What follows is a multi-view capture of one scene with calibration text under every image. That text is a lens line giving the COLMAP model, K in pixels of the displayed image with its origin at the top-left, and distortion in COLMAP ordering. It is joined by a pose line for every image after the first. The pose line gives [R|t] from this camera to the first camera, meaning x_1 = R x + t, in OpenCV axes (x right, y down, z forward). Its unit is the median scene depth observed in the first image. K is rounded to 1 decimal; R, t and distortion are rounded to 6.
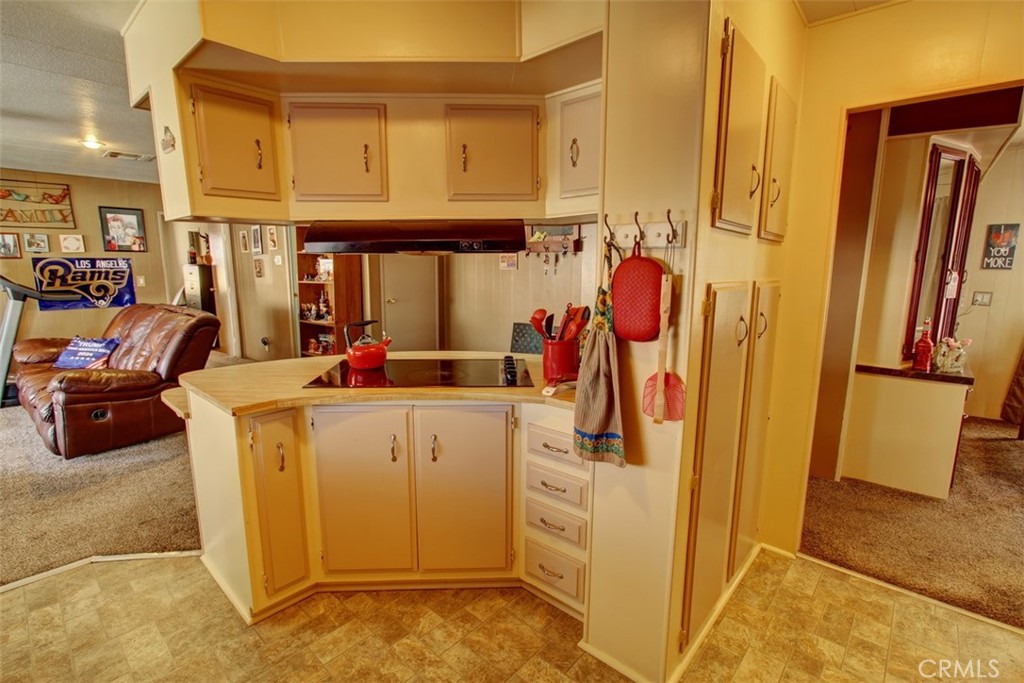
lens RADIAL K [[478.2, 0, 511.5], [0, 478.2, 344.7], [0, 0, 1]] dist [-0.010405, 0.000353]
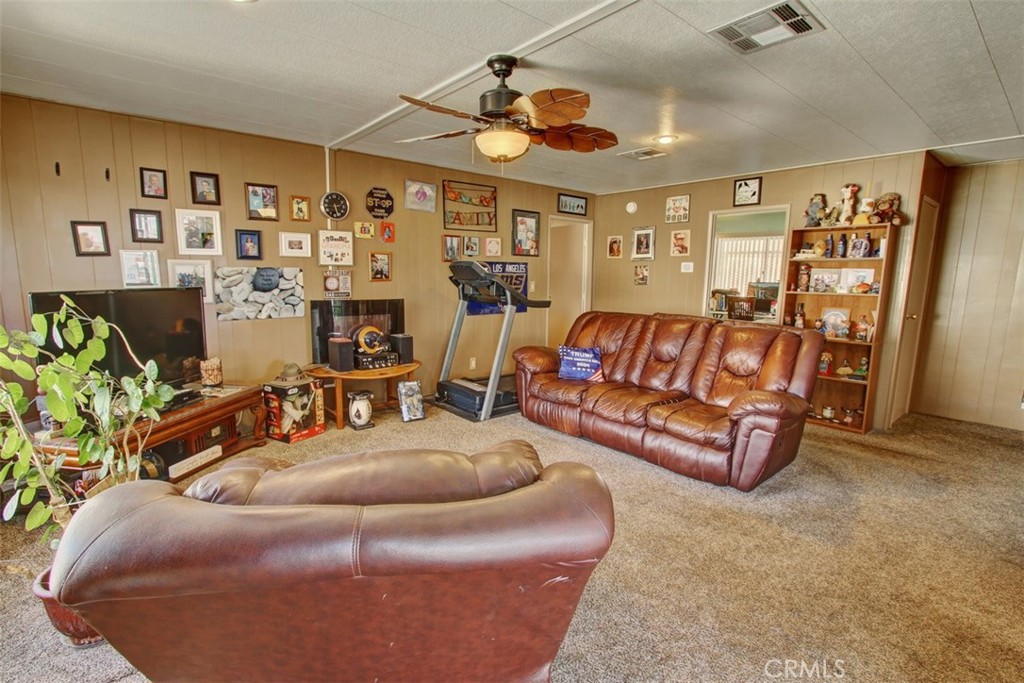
lens RADIAL K [[473.9, 0, 509.6], [0, 473.9, 344.5], [0, 0, 1]] dist [-0.011052, 0.000506]
pose [[0.987094, 0.032742, -0.156758, -0.719556], [-0.035024, 0.999317, -0.011816, -0.003131], [0.156264, 0.017154, 0.987566, 0.046321]]
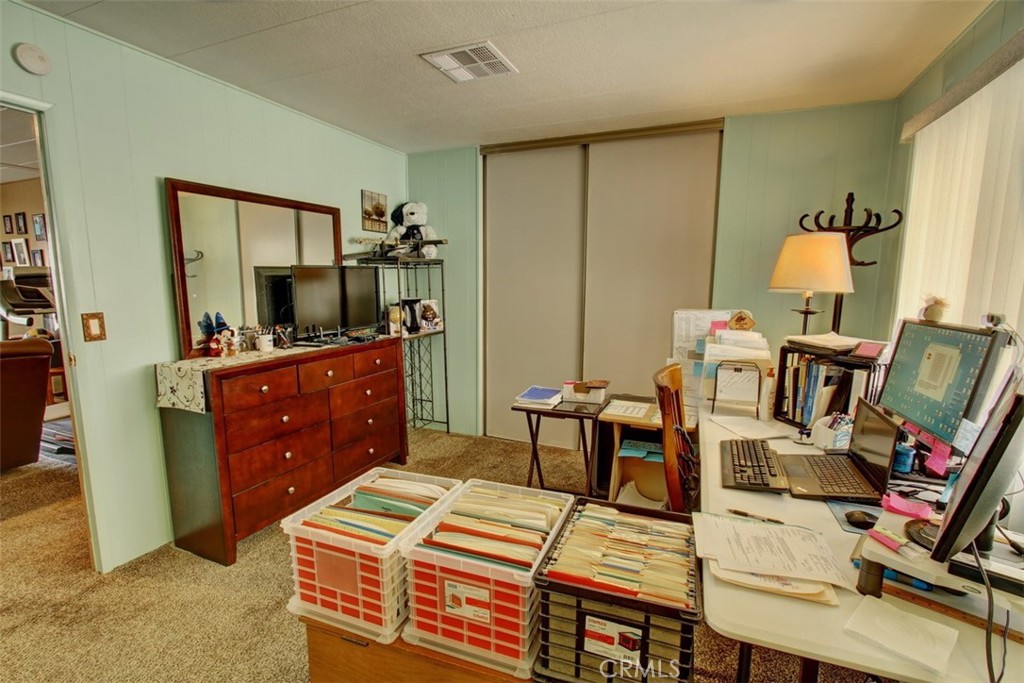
lens RADIAL K [[473.9, 0, 509.6], [0, 473.9, 344.5], [0, 0, 1]] dist [-0.011052, 0.000506]
pose [[0.308944, 0.128697, -0.942333, -0.033913], [-0.161721, 0.983482, 0.081297, -0.203227], [0.937230, 0.127278, 0.324653, 1.242745]]
